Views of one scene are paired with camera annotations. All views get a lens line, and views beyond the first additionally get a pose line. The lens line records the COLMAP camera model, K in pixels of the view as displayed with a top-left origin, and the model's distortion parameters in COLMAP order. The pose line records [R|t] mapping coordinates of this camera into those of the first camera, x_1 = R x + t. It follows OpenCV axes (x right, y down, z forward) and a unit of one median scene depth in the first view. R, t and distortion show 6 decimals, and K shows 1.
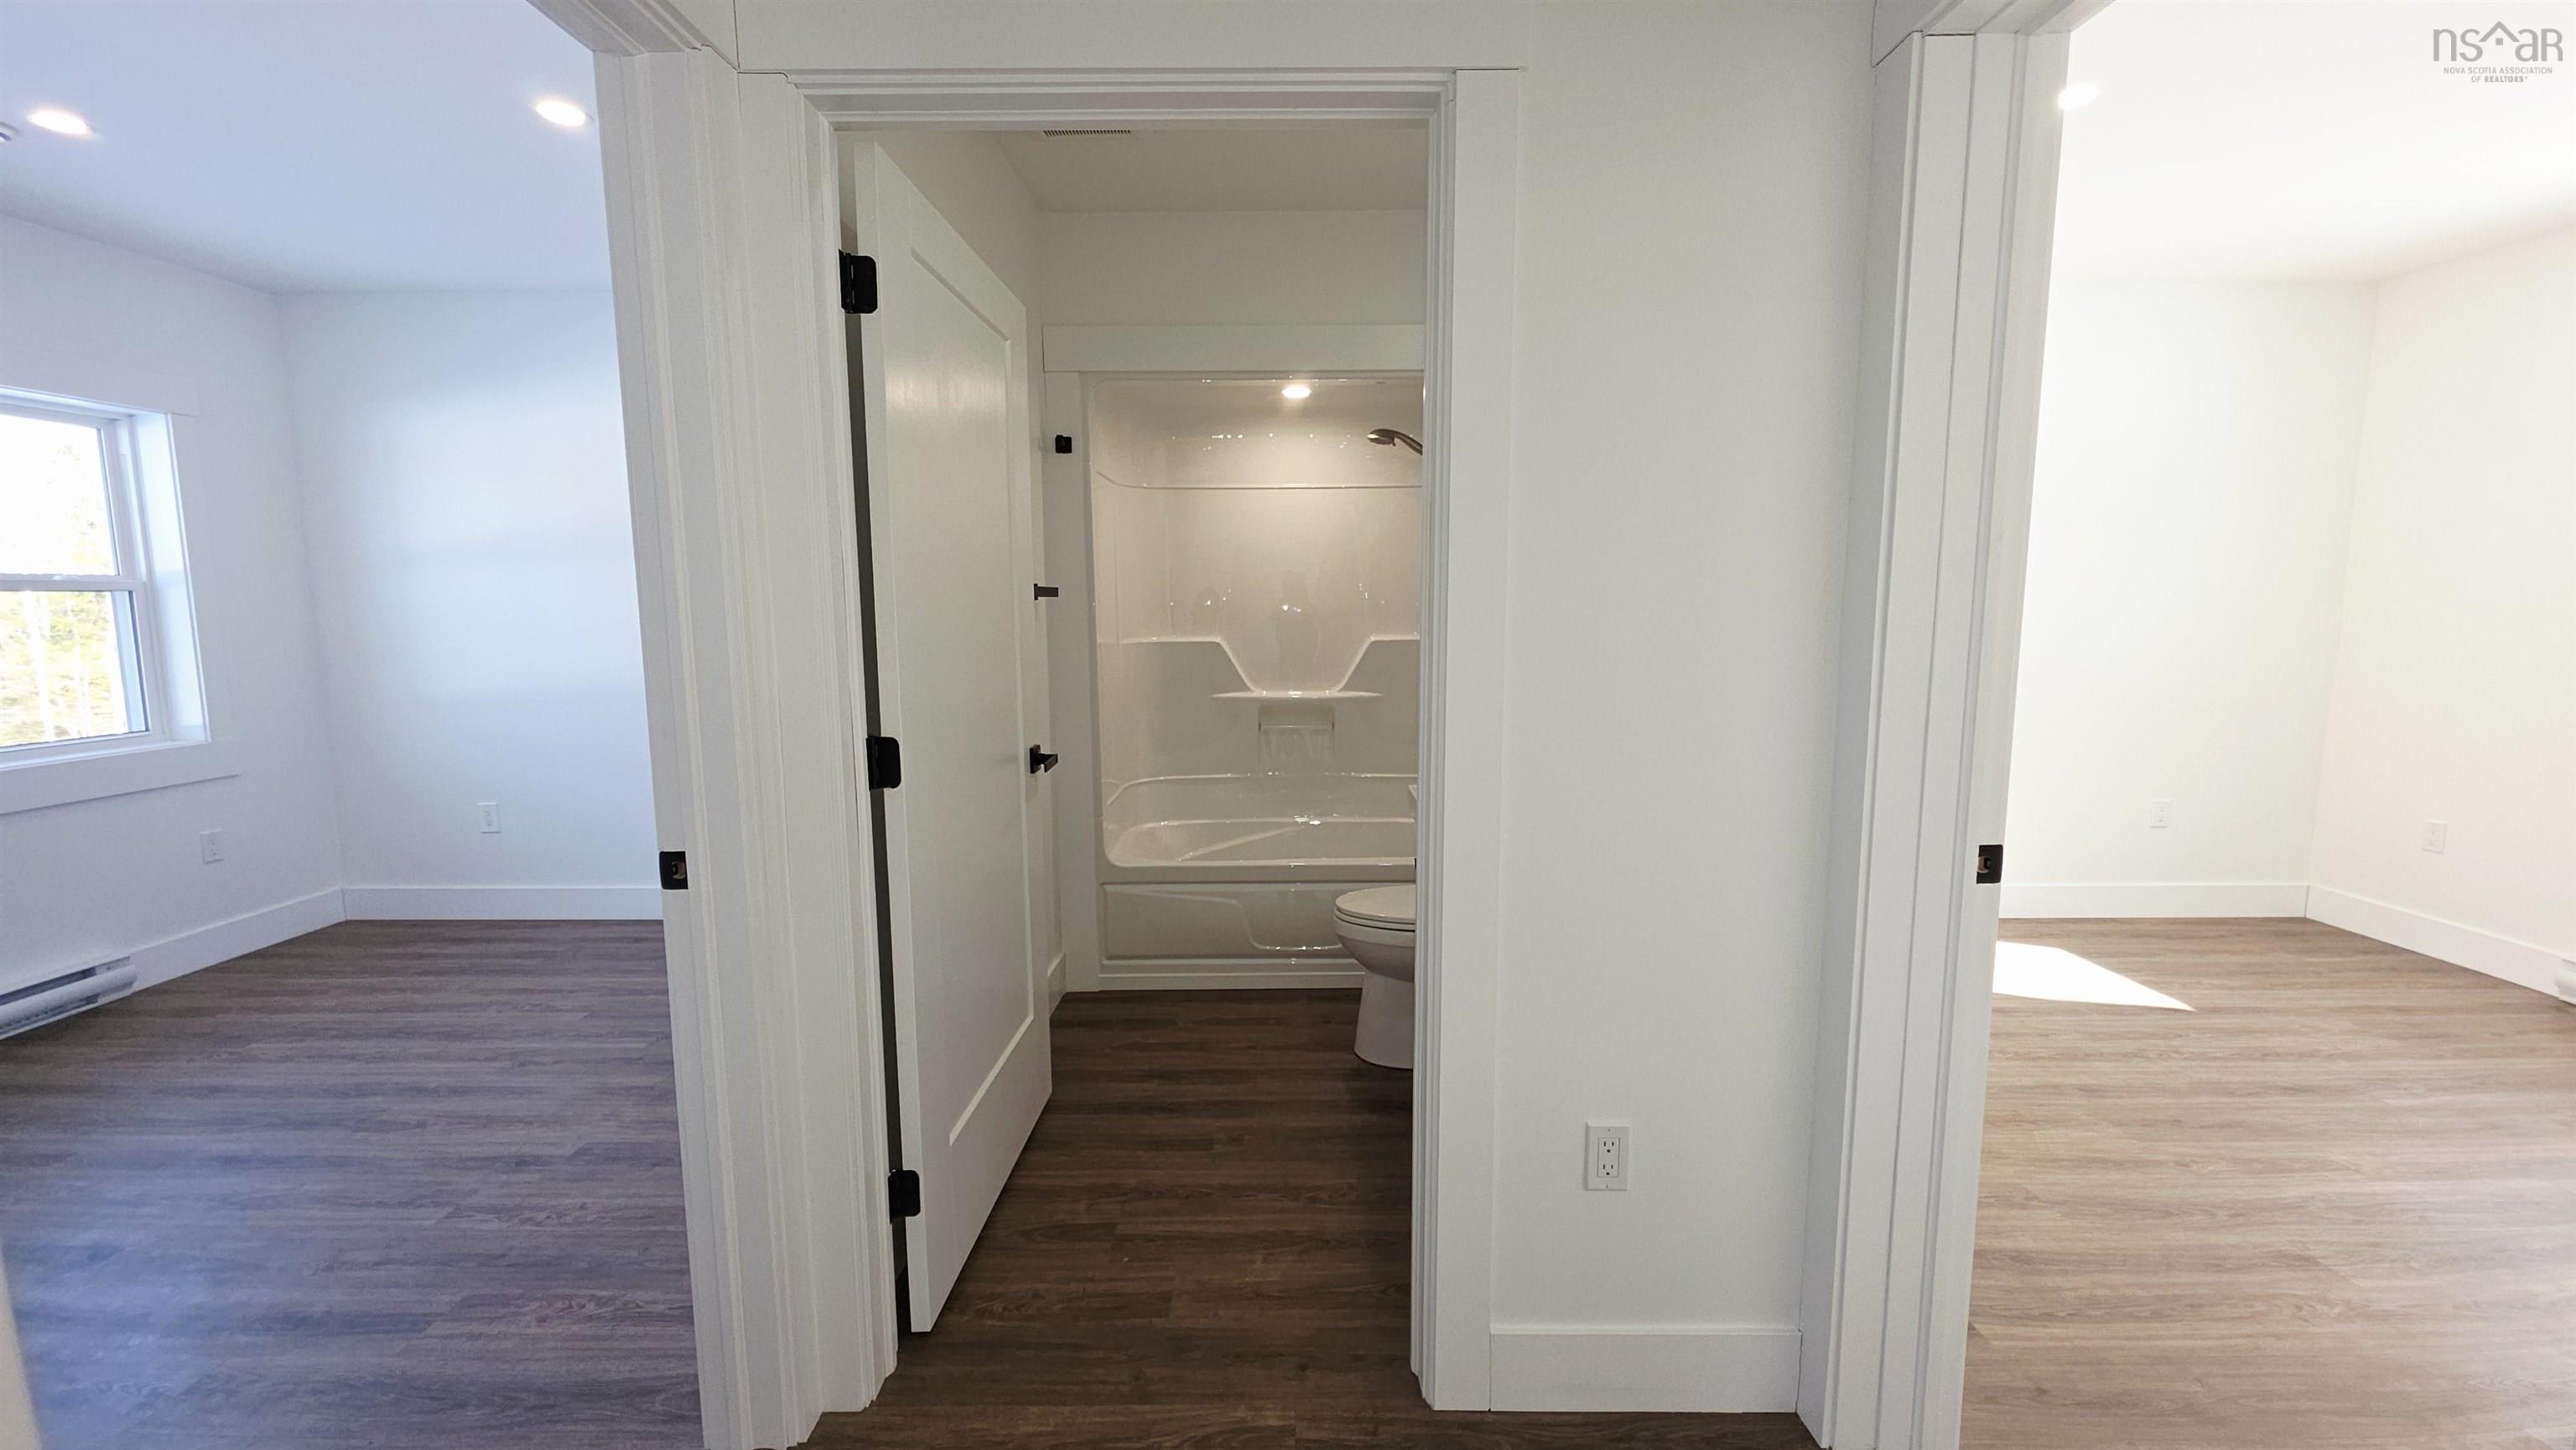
lens RADIAL K [[1016.4, 0, 1291.9], [0, 1016.4, 729.0], [0, 0, 1]] dist [0.002644, -0.004224]
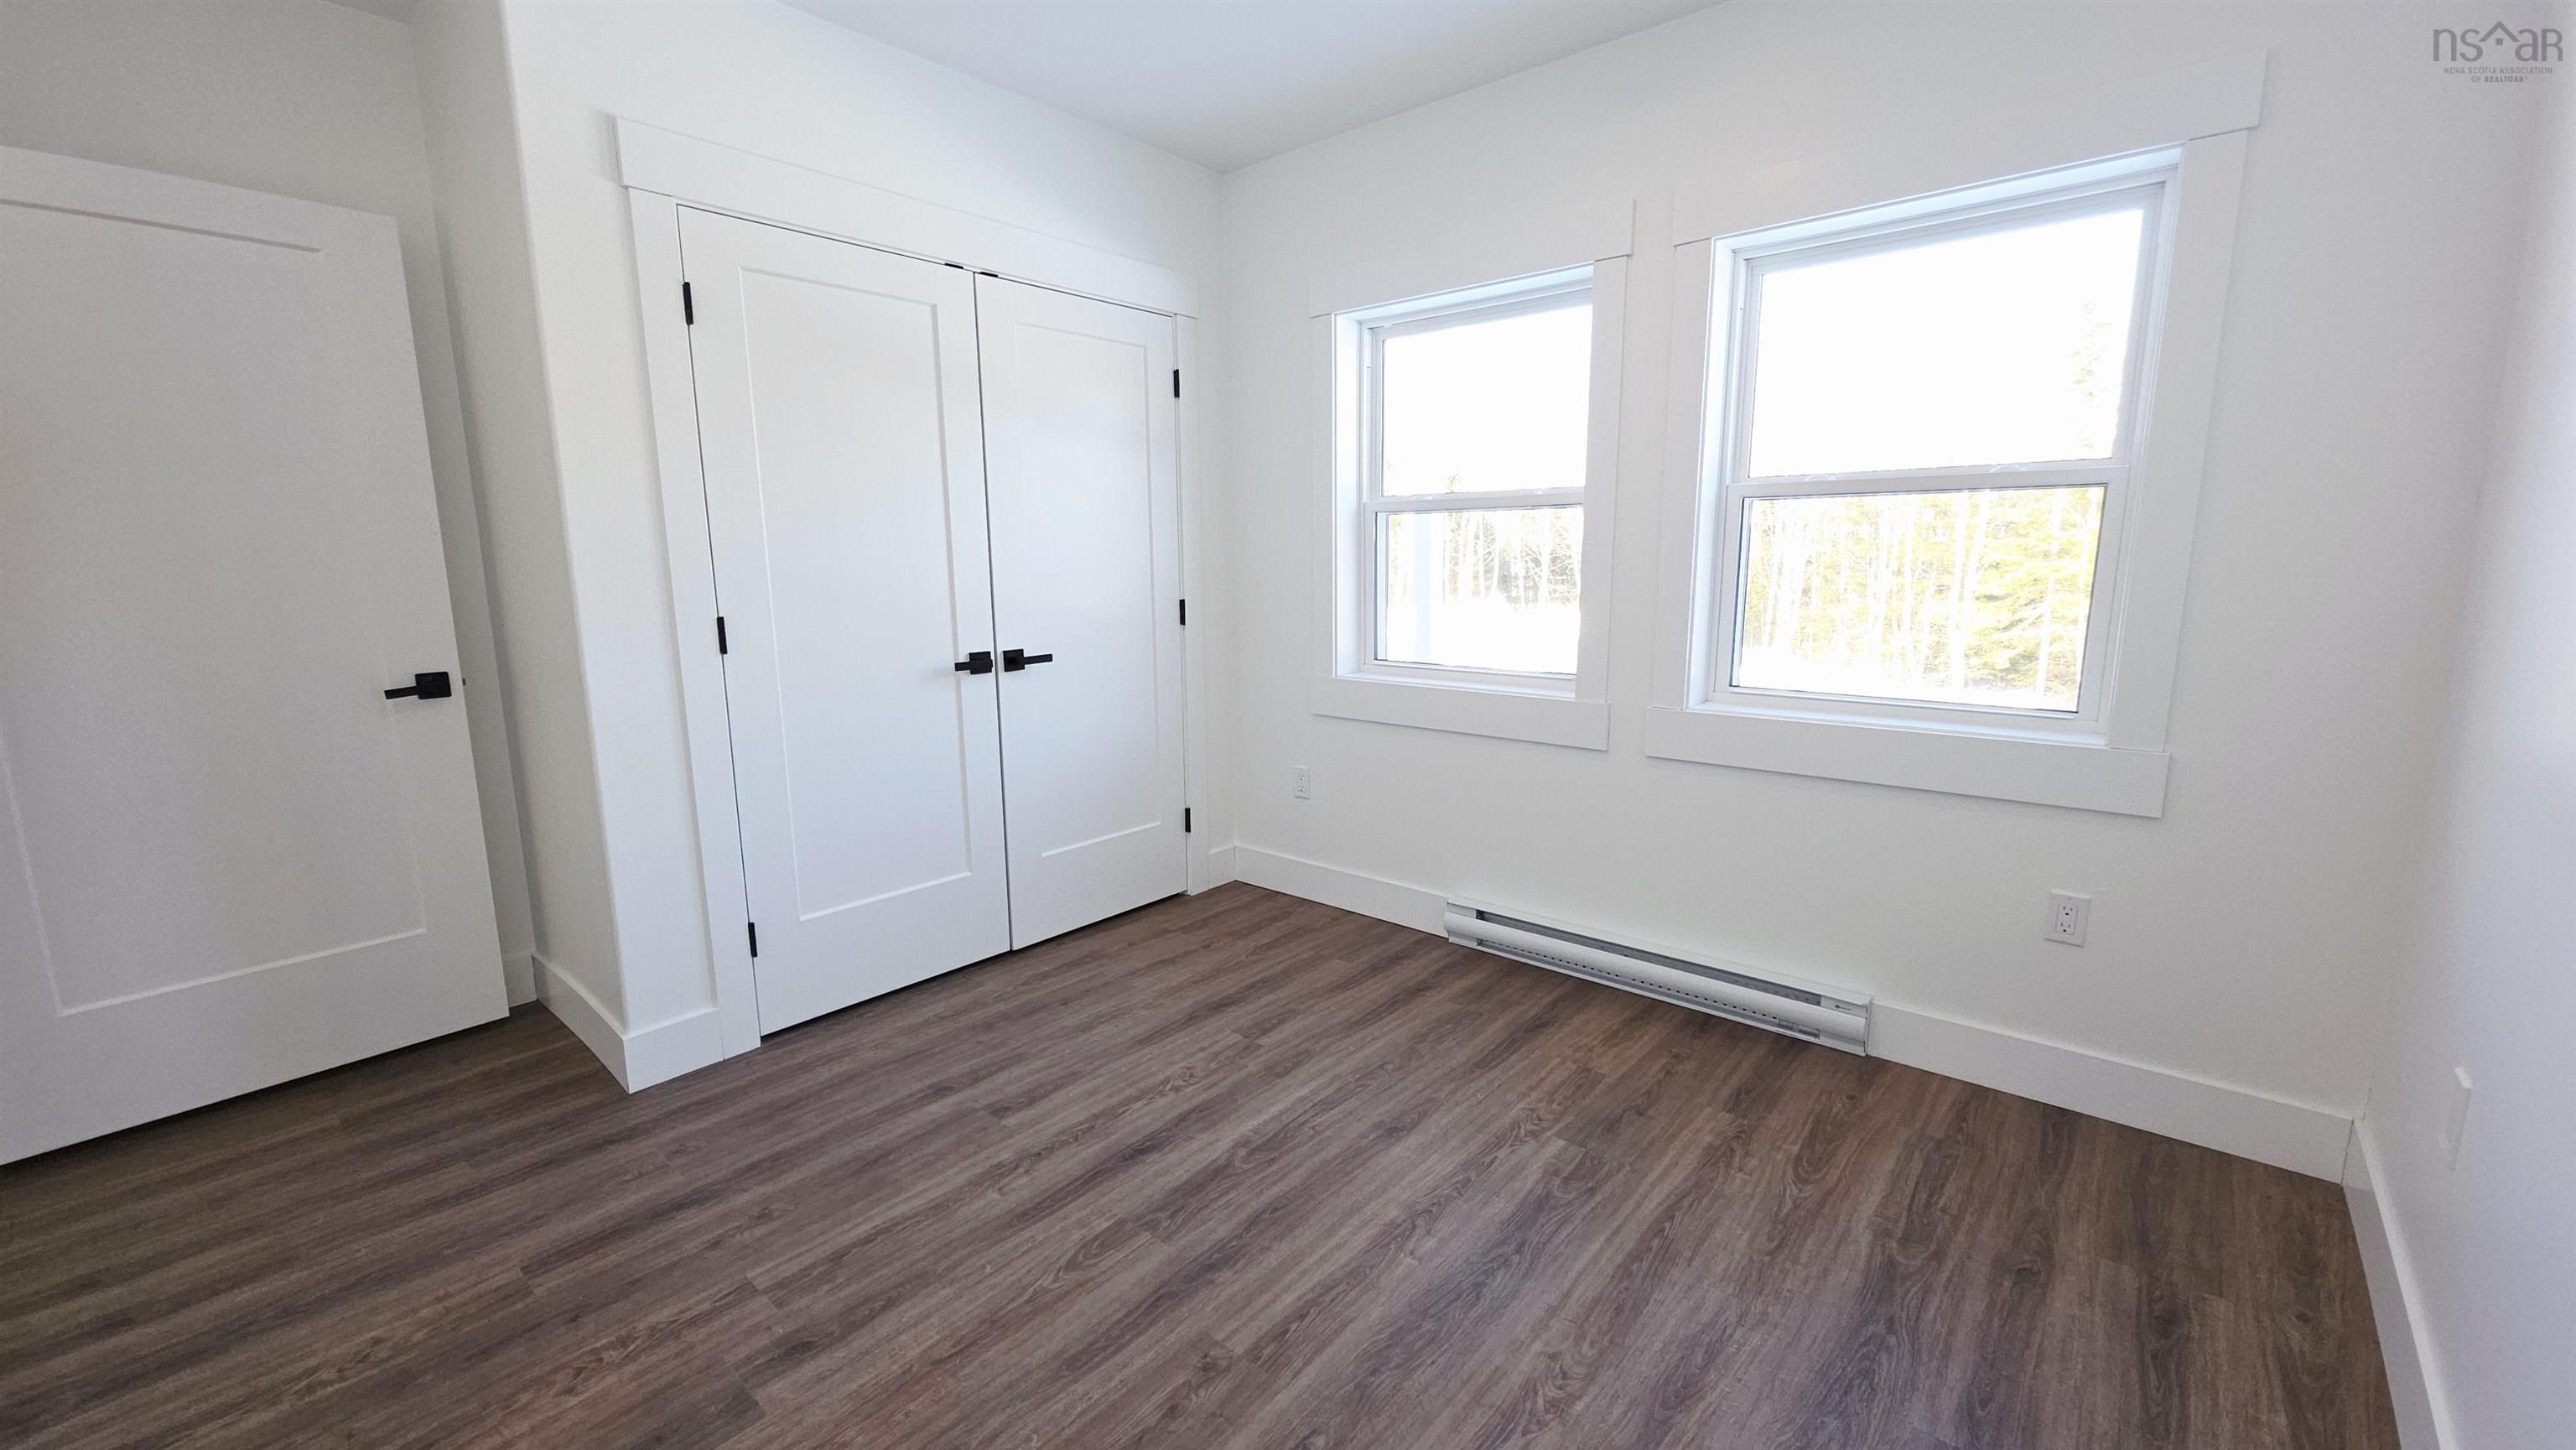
lens RADIAL K [[998.0, 0, 1288.0], [0, 998.0, 725.0], [0, 0, 1]] dist [0.001486, 0.000023]
pose [[-0.653461, 0.140575, -0.743792, -0.285186], [-0.080009, 0.964273, 0.252538, -0.095041], [0.752720, 0.224534, -0.618868, 0.847389]]
